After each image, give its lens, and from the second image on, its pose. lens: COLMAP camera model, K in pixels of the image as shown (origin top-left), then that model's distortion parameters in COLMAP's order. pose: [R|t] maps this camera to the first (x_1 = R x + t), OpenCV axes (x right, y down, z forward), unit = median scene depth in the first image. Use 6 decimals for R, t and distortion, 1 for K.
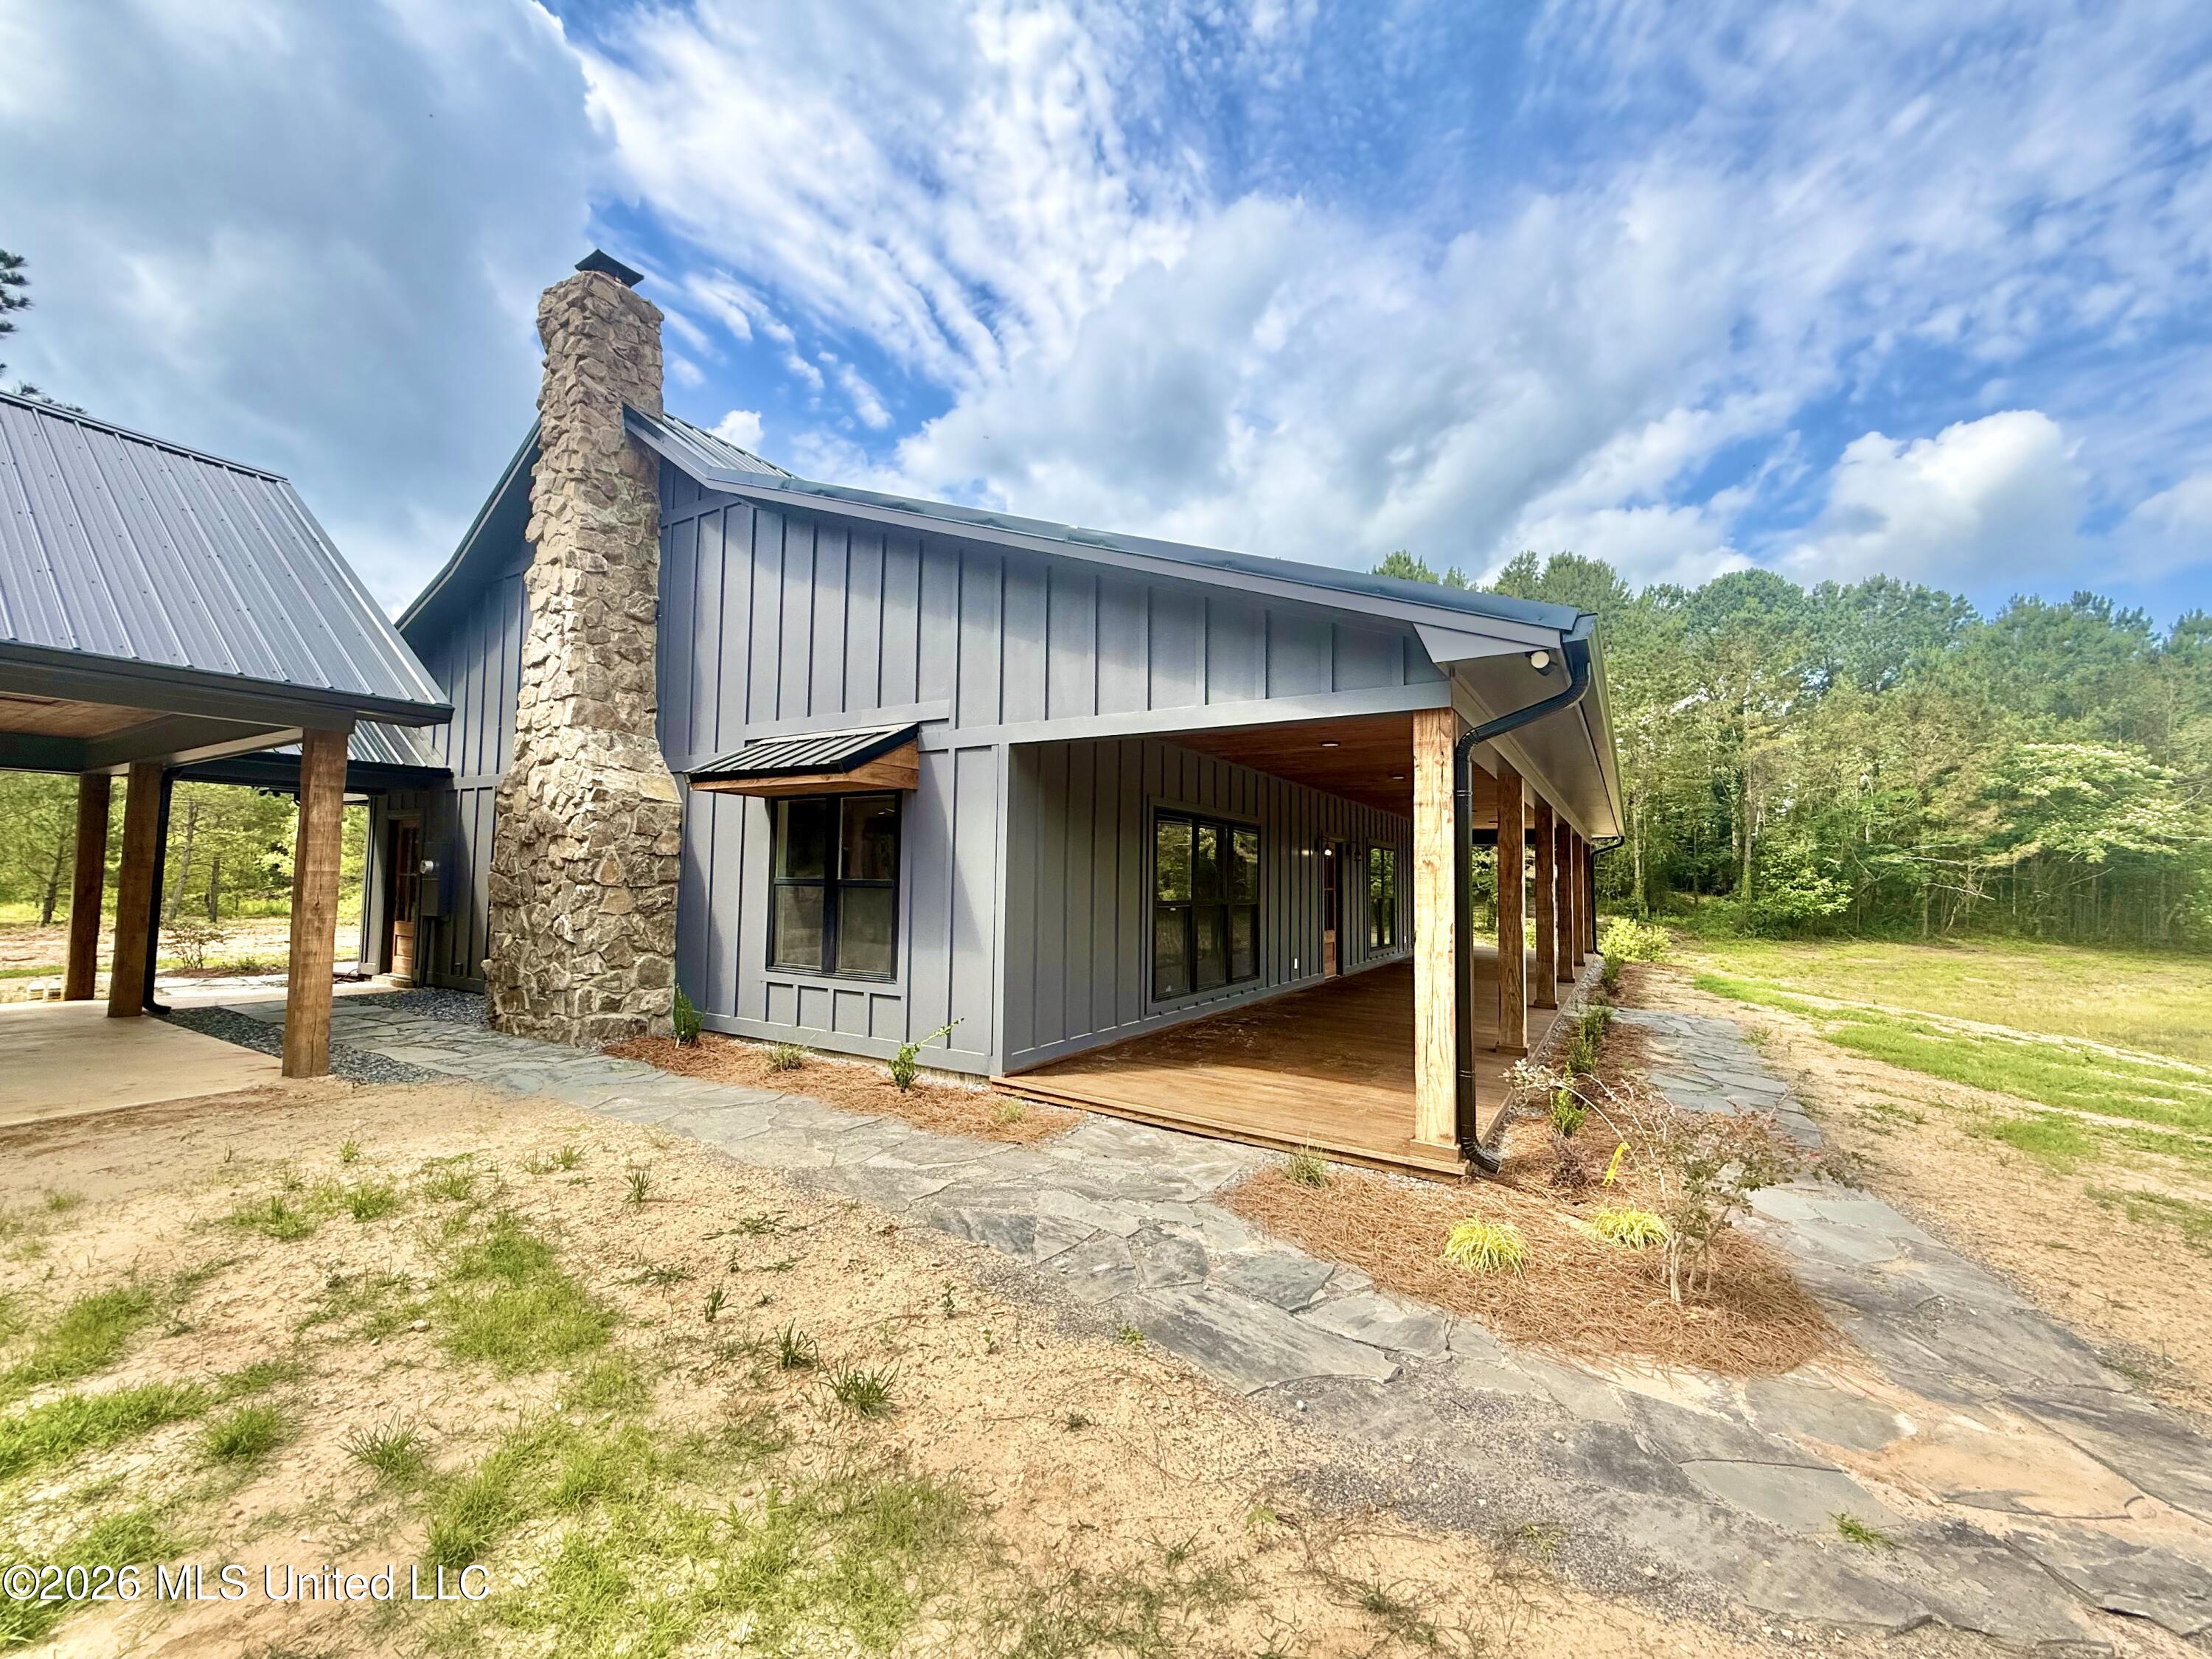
lens RADIAL K [[882.8, 0, 1098.4], [0, 882.8, 832.5], [0, 0, 1]] dist [-0.002114, 0.004024]
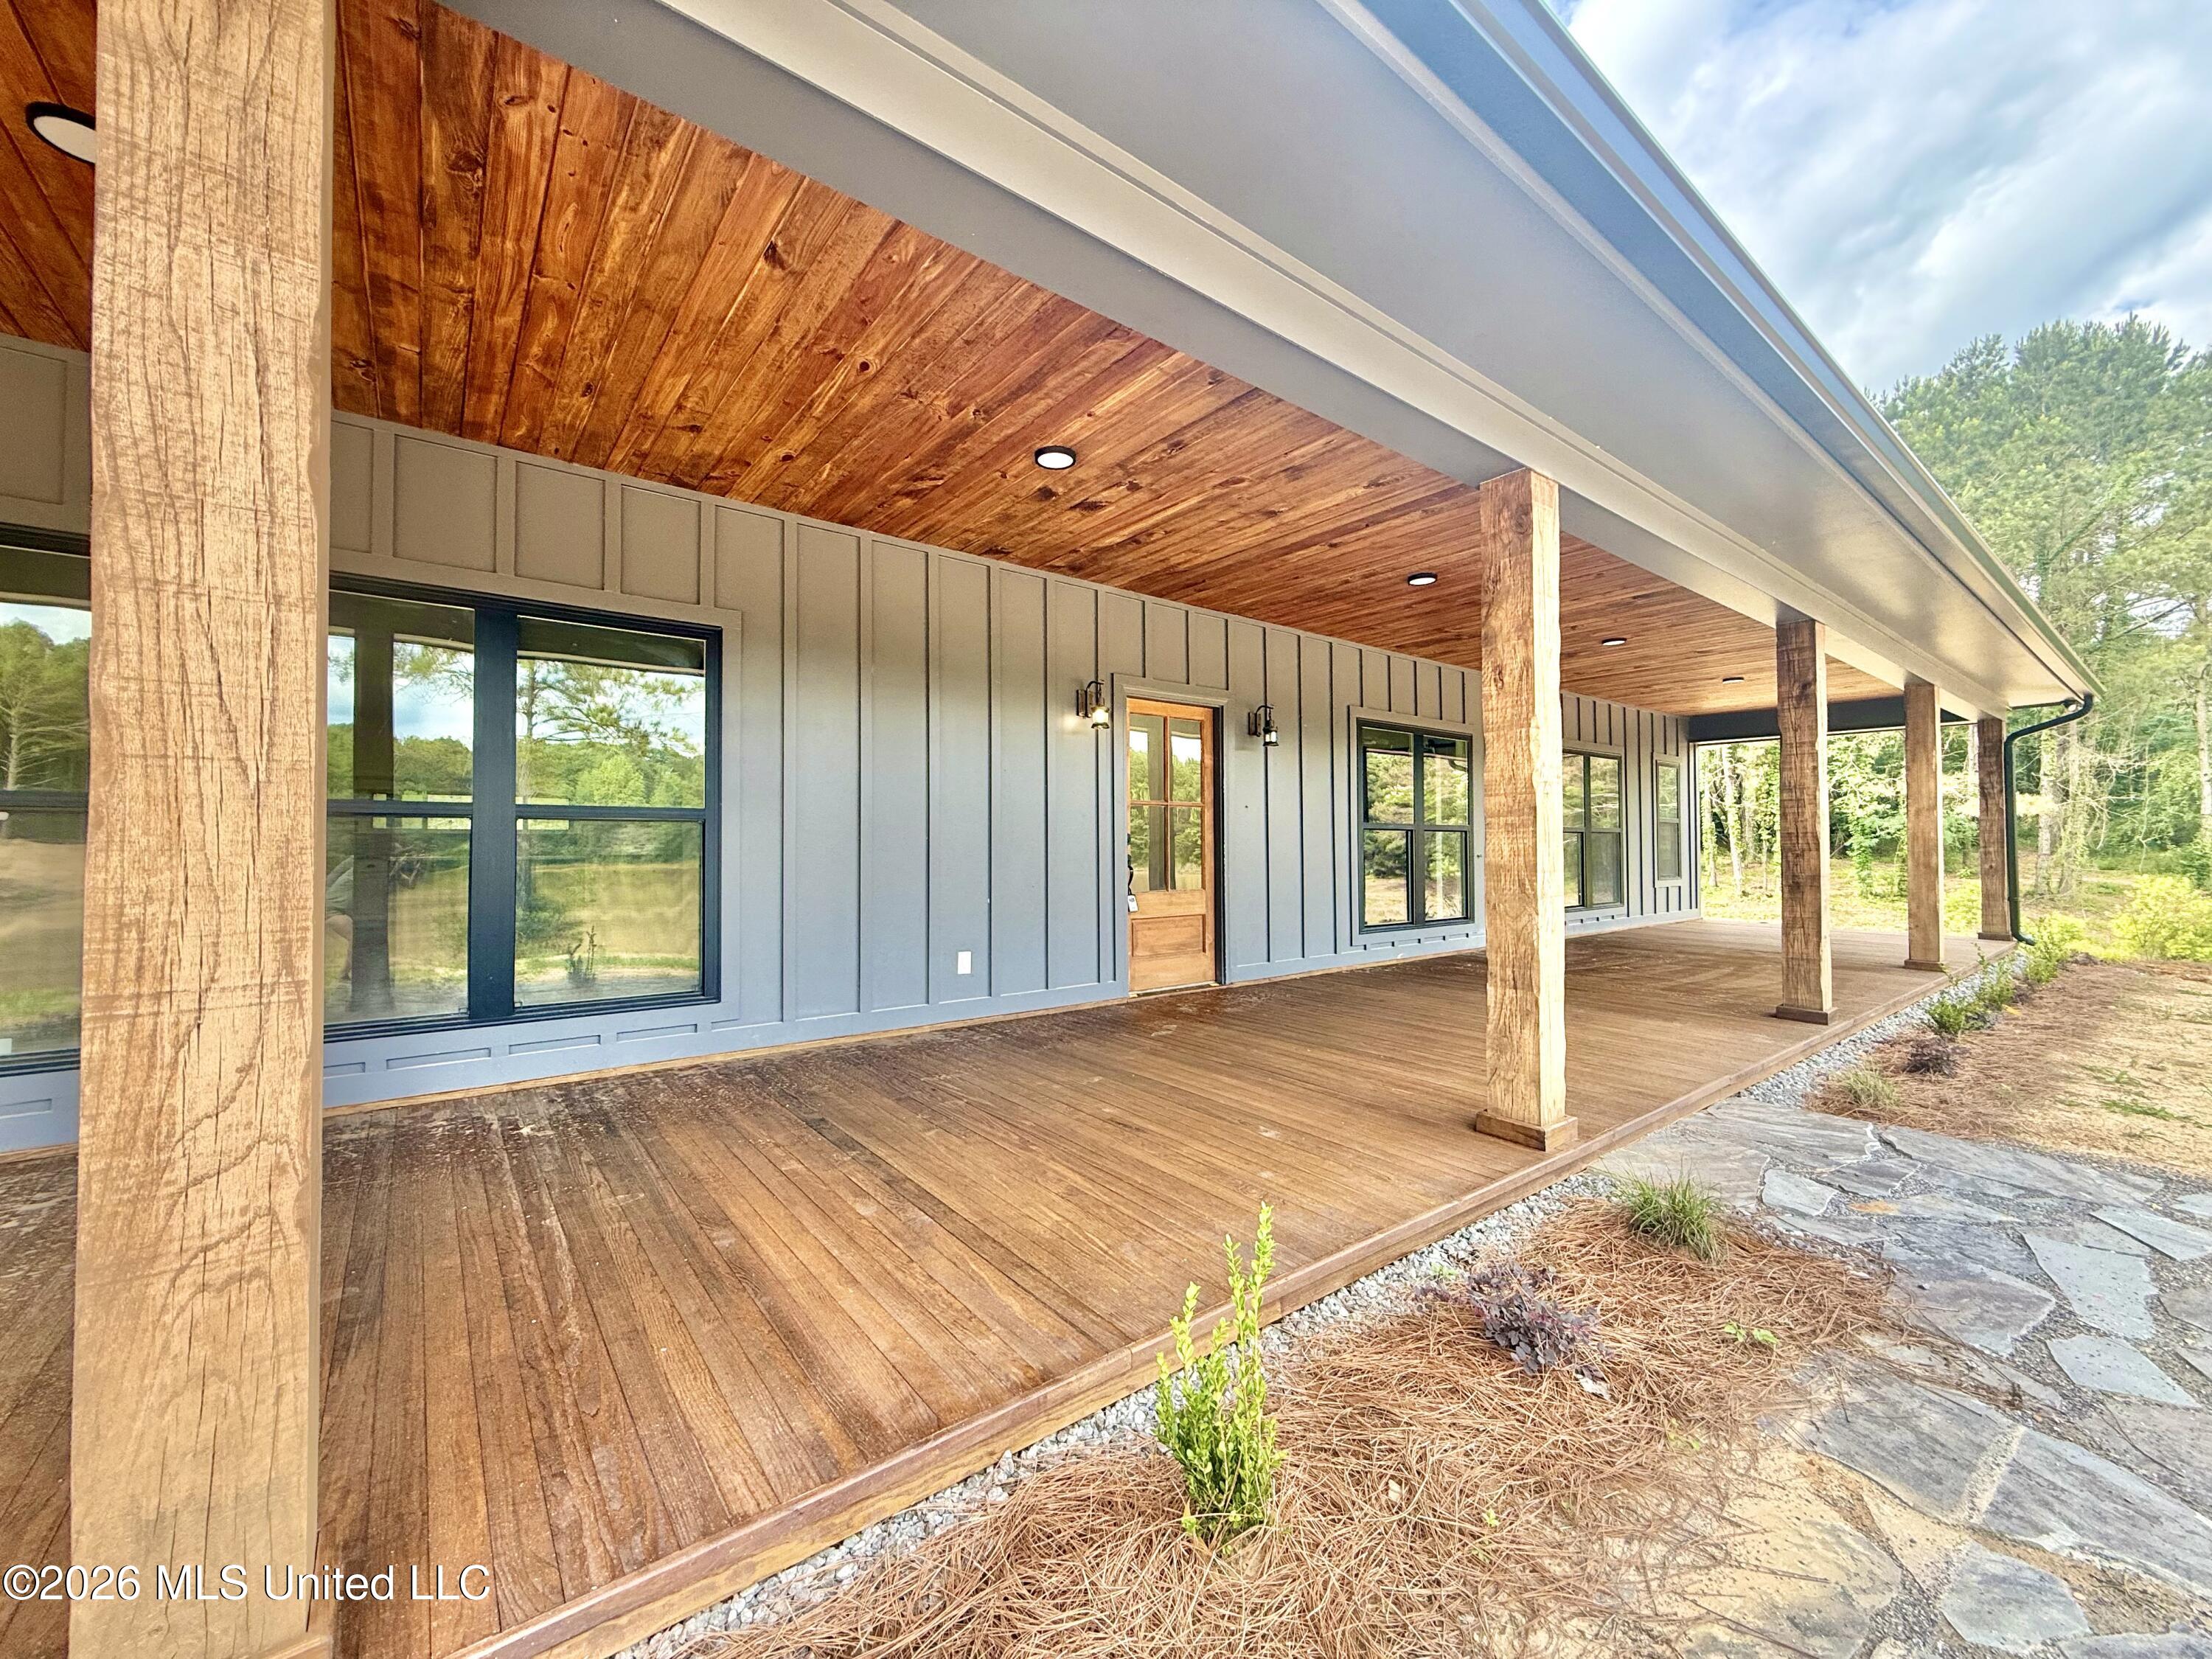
lens RADIAL K [[883.0, 0, 1099.8], [0, 883.0, 831.6], [0, 0, 1]] dist [-0.000477, 0.000542]
pose [[0.935943, -0.022994, -0.351400, 0.638868], [0.036053, 0.998879, 0.030665, 0.105564], [0.350301, -0.041370, 0.935723, 0.897494]]
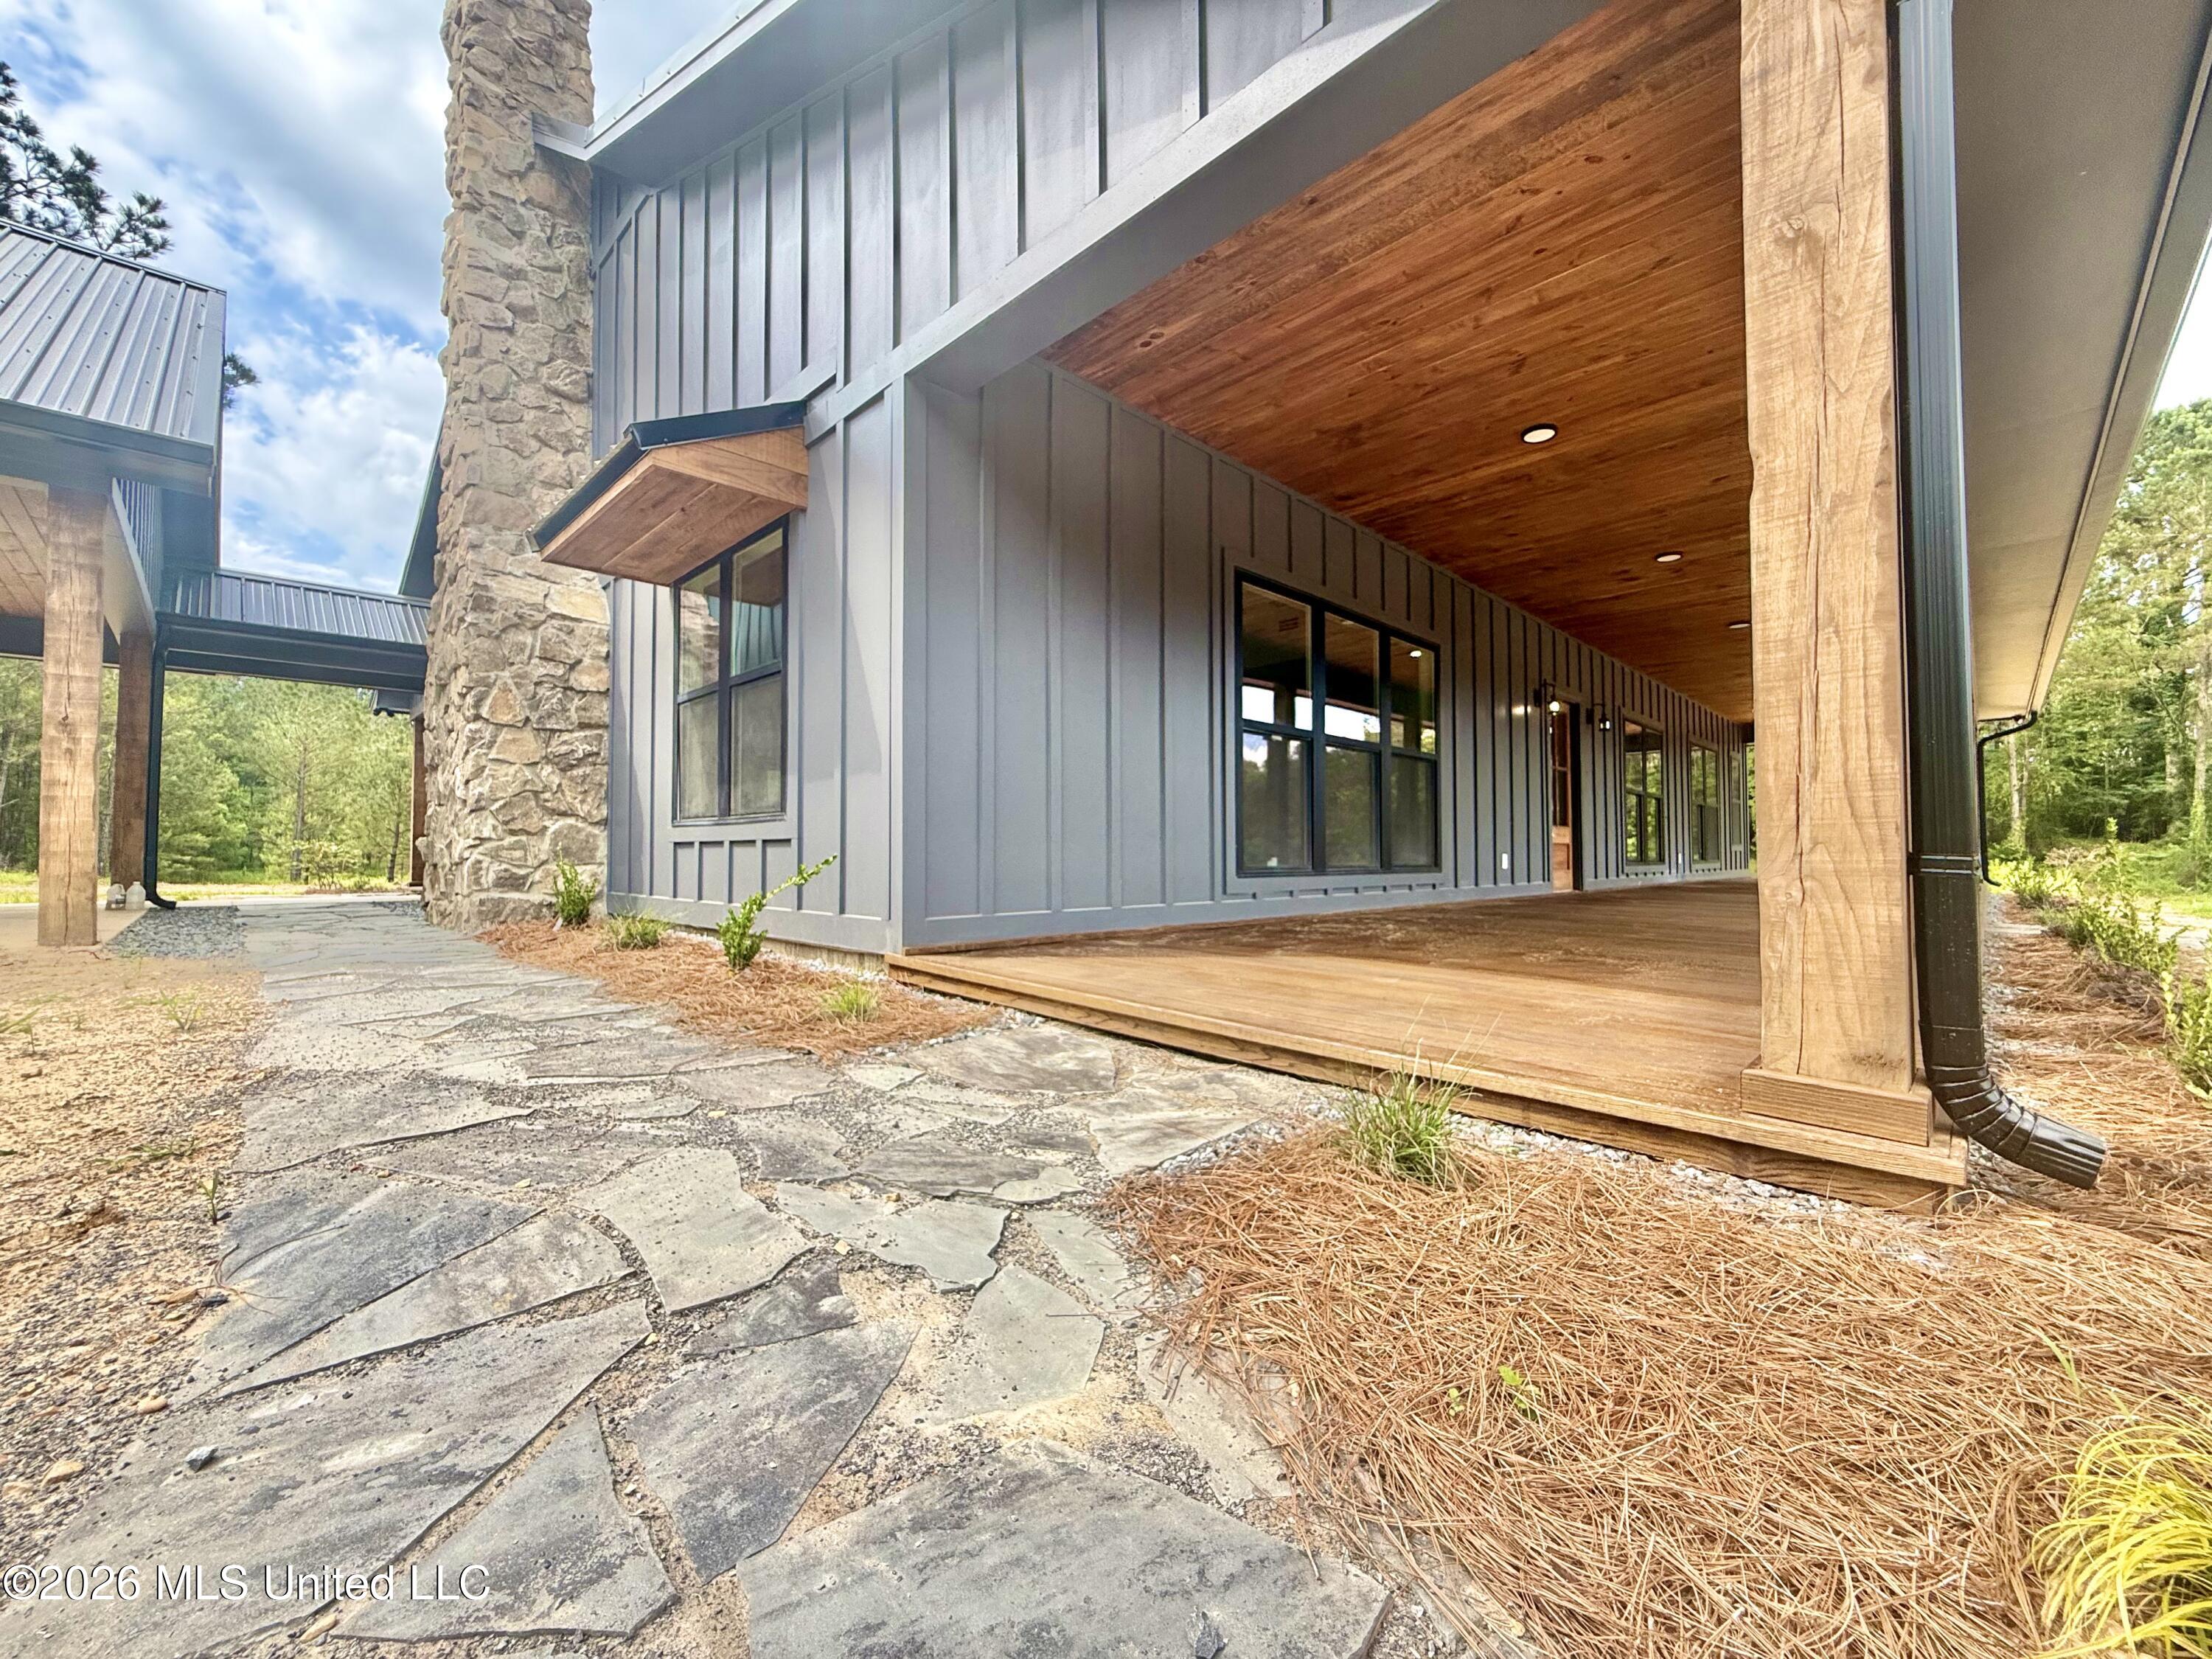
lens RADIAL K [[883.0, 0, 1099.8], [0, 883.0, 831.6], [0, 0, 1]] dist [-0.000477, 0.000542]
pose [[0.970764, -0.022820, -0.238950, 0.121311], [0.028693, 0.999365, 0.021130, 0.149529], [0.238316, -0.027368, 0.970802, 0.379057]]
